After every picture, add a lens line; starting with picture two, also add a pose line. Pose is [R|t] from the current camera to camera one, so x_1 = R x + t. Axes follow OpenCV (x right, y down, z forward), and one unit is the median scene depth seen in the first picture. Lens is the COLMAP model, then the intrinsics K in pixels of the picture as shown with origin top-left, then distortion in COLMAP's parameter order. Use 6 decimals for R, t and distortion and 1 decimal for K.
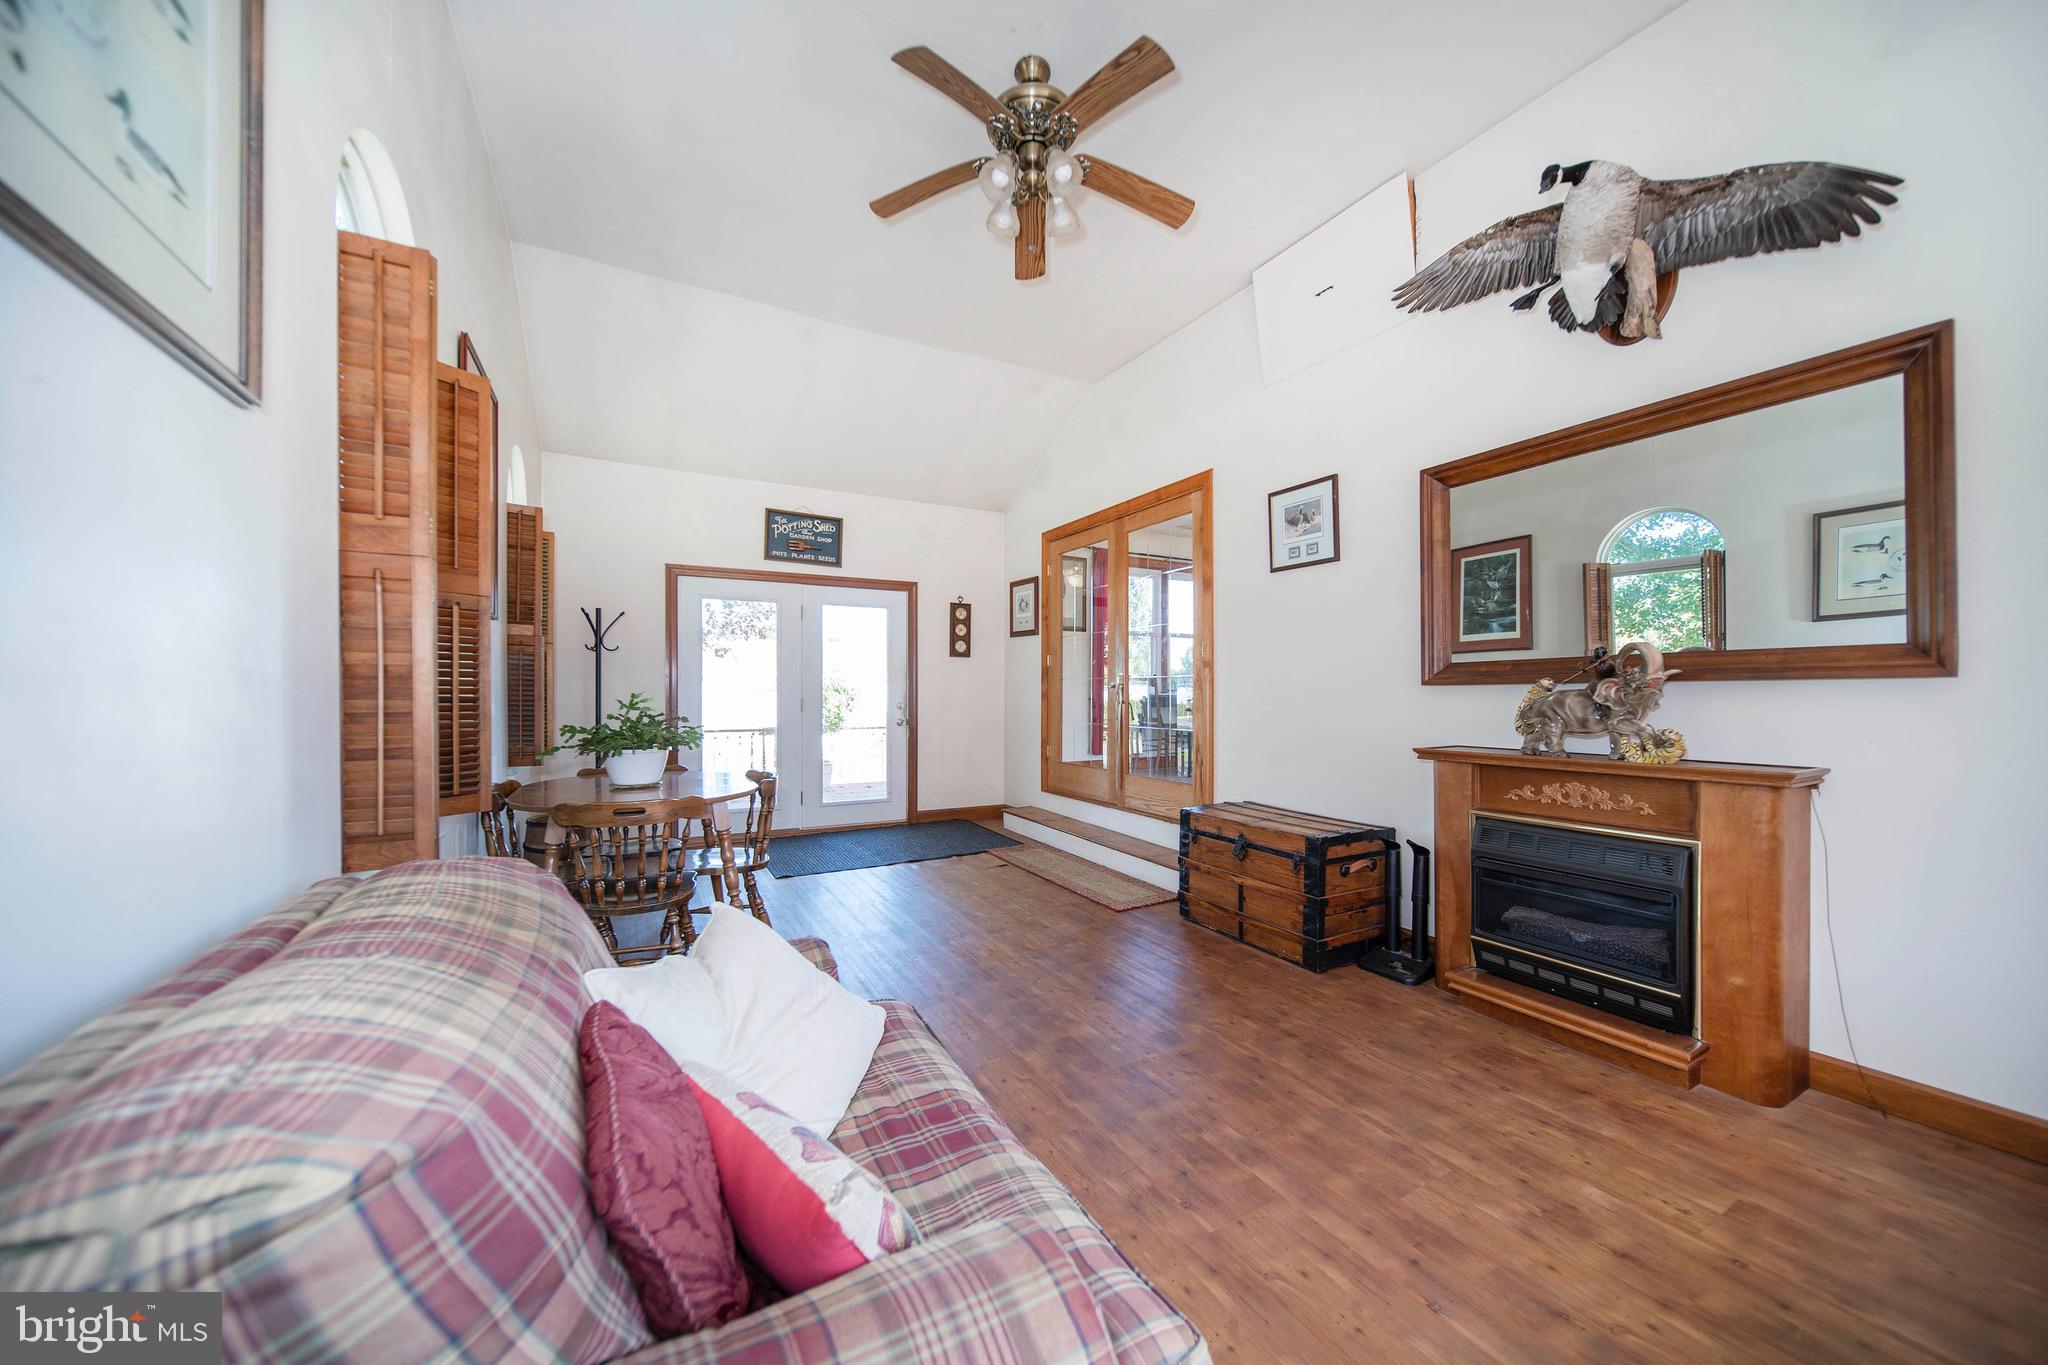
lens RADIAL K [[724.1, 0, 1033.0], [0, 724.1, 676.4], [0, 0, 1]] dist [-0.006040, 0.000262]
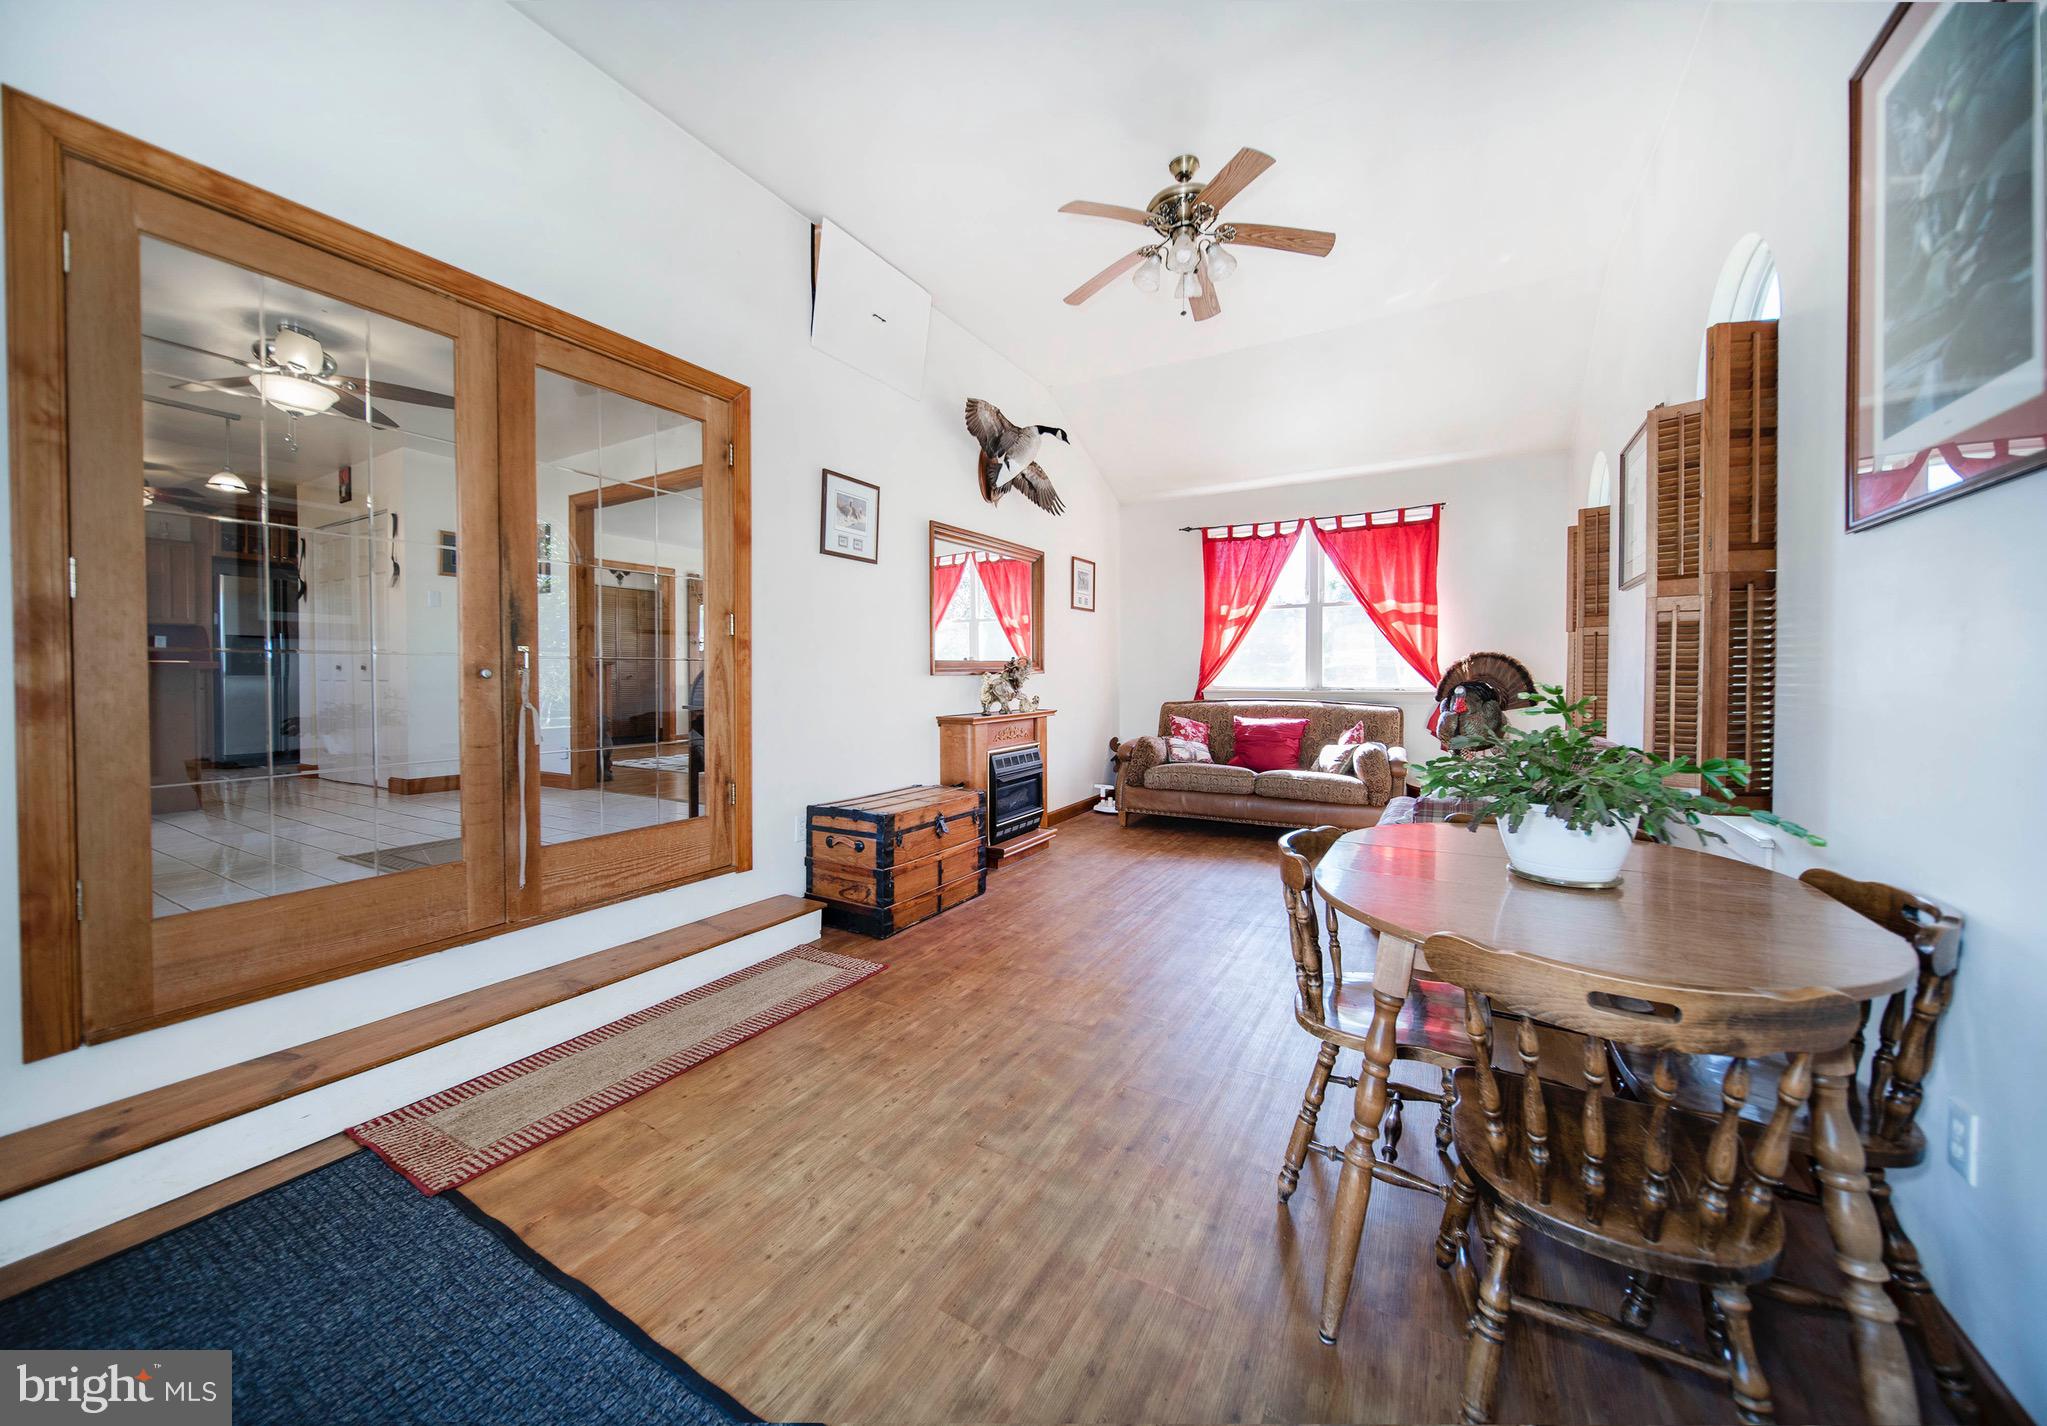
lens RADIAL K [[759.6, 0, 1008.6], [0, 759.6, 694.8], [0, 0, 1]] dist [-0.001474, -0.000511]
pose [[-0.495803, -0.014601, 0.868313, -0.685967], [-0.003007, 0.999882, 0.015096, 0.024115], [-0.868430, 0.004873, -0.495788, 1.368975]]
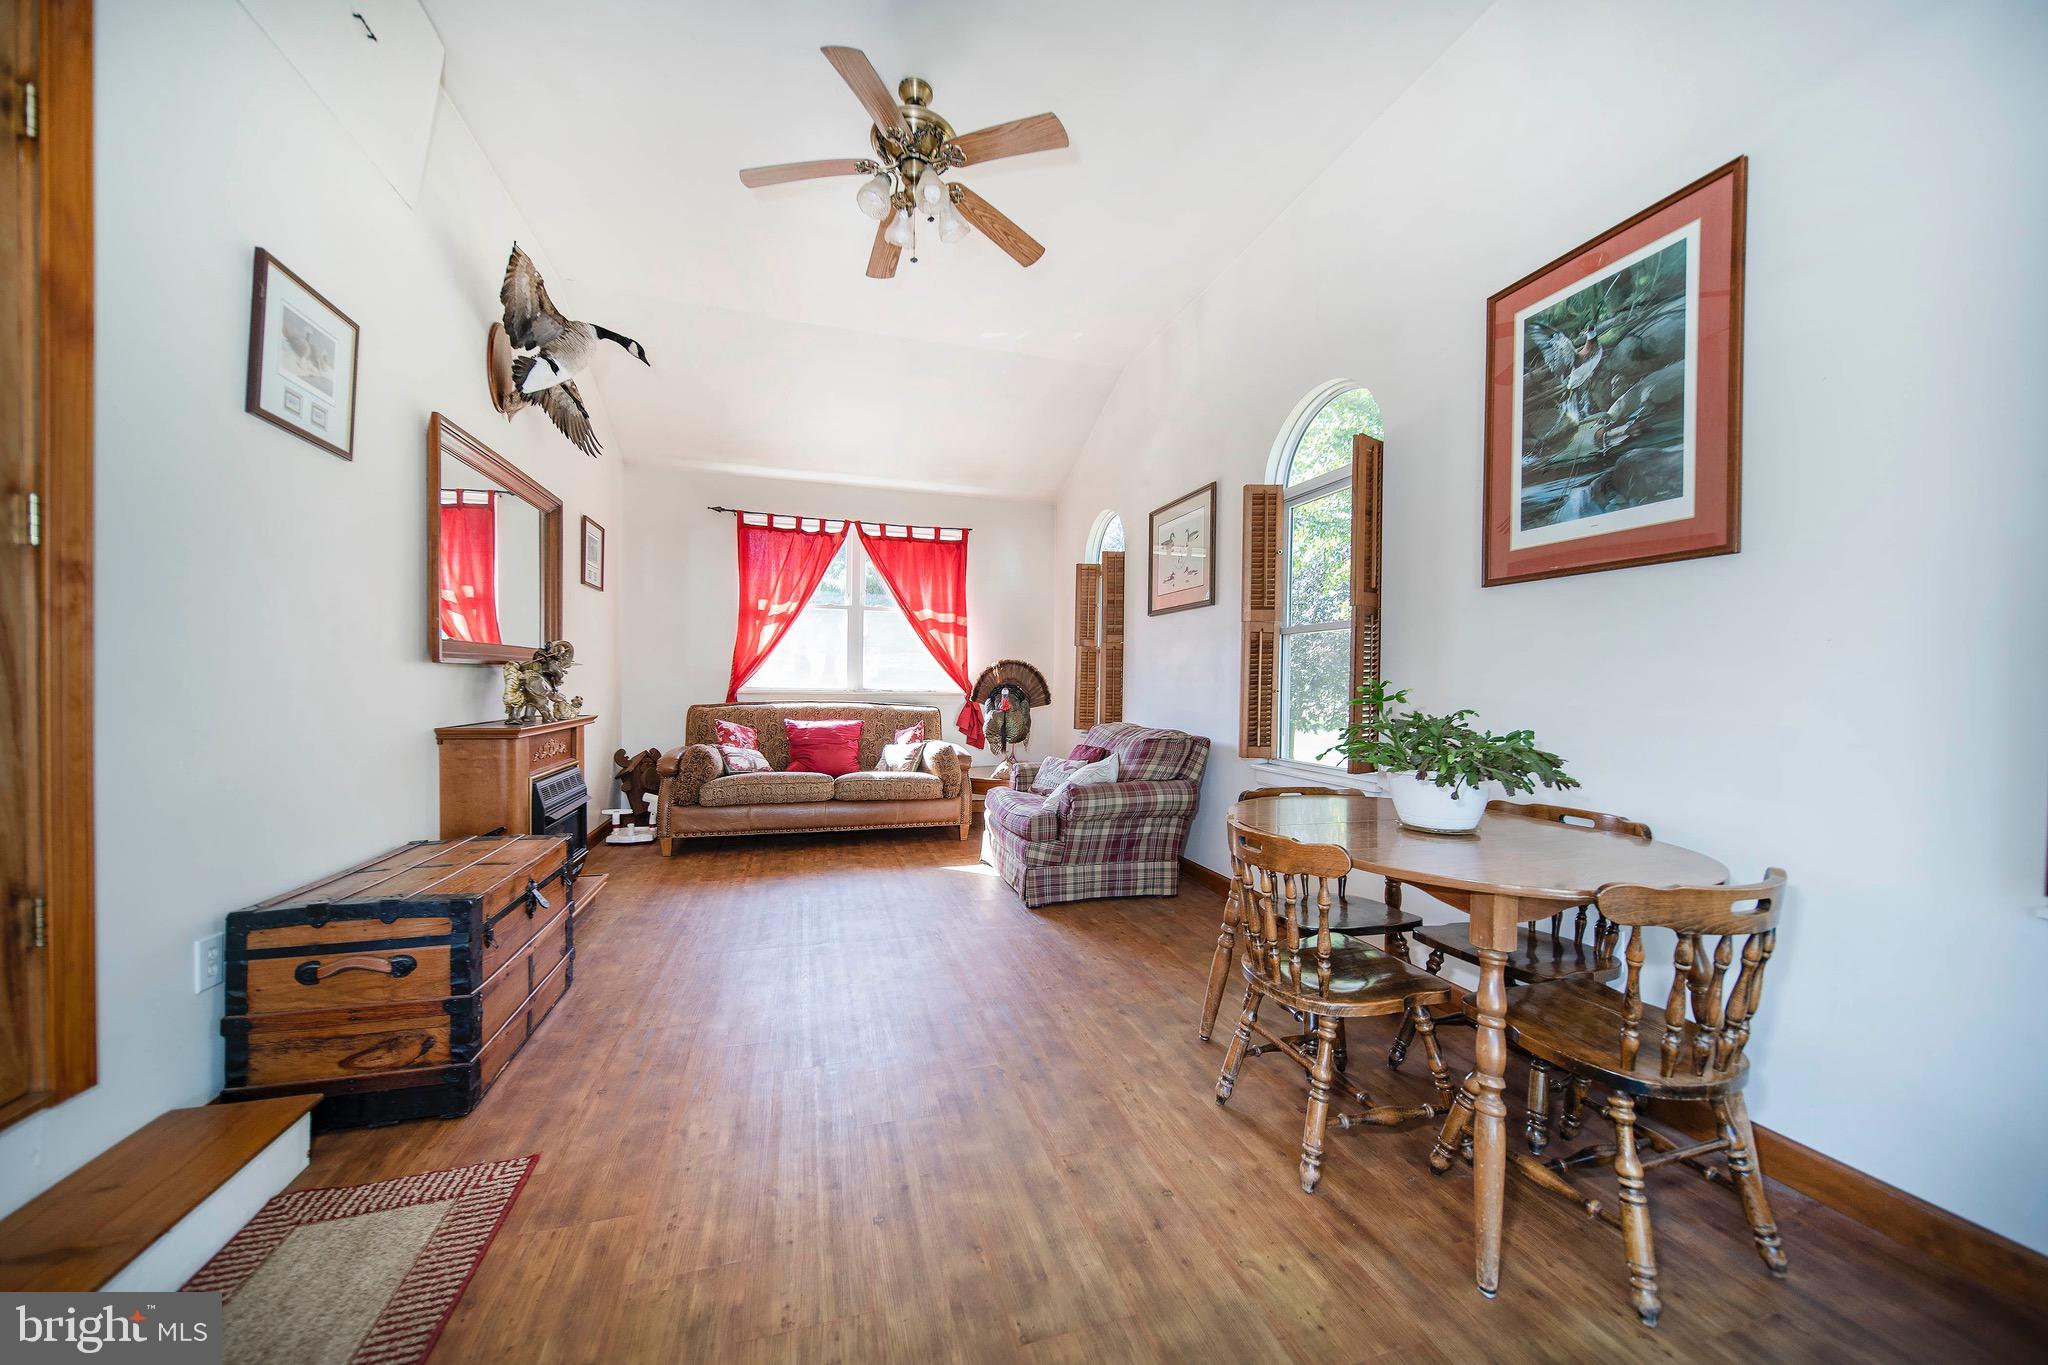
lens RADIAL K [[724.1, 0, 1031.2], [0, 724.1, 702.2], [0, 0, 1]] dist [-0.006040, 0.000262]
pose [[-0.979584, -0.011500, 0.200705, -0.284900], [-0.009345, 0.999888, 0.011683, 0.037804], [-0.200817, 0.009569, -0.979582, 1.459459]]
